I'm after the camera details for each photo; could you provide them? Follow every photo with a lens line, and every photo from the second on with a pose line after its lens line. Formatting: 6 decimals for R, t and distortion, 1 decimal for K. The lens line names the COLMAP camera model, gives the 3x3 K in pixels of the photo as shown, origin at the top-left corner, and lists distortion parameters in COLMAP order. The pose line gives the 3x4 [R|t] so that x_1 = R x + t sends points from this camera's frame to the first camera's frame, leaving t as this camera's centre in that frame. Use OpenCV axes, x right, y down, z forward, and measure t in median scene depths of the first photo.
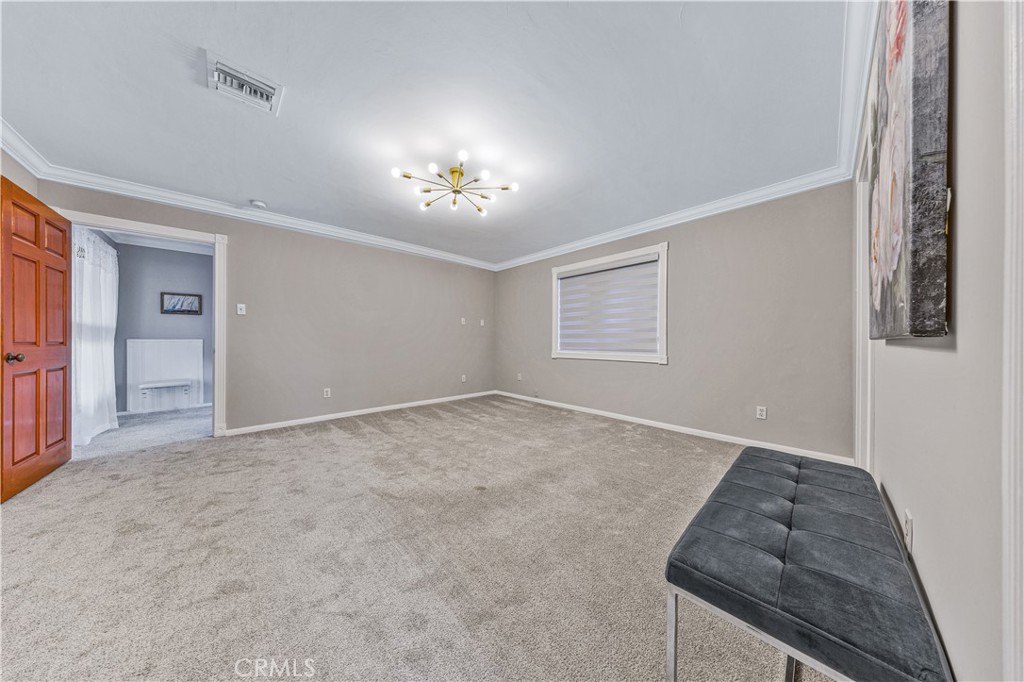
lens RADIAL K [[299.6, 0, 509.5], [0, 299.6, 342.3], [0, 0, 1]] dist [0.000116, 0.000007]
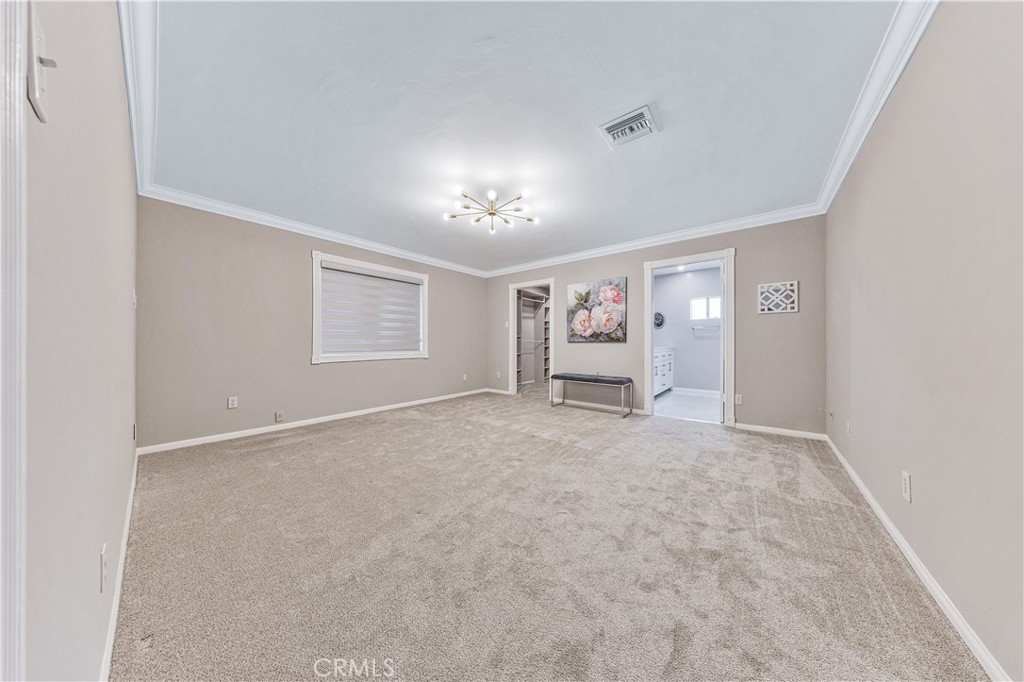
lens RADIAL K [[299.6, 0, 509.5], [0, 299.6, 342.3], [0, 0, 1]] dist [0.000116, 0.000007]
pose [[-0.131737, 0.005449, 0.991270, -0.942119], [0.006388, 0.999969, -0.004648, 0.004088], [-0.991264, 0.005720, -0.131767, 0.775338]]
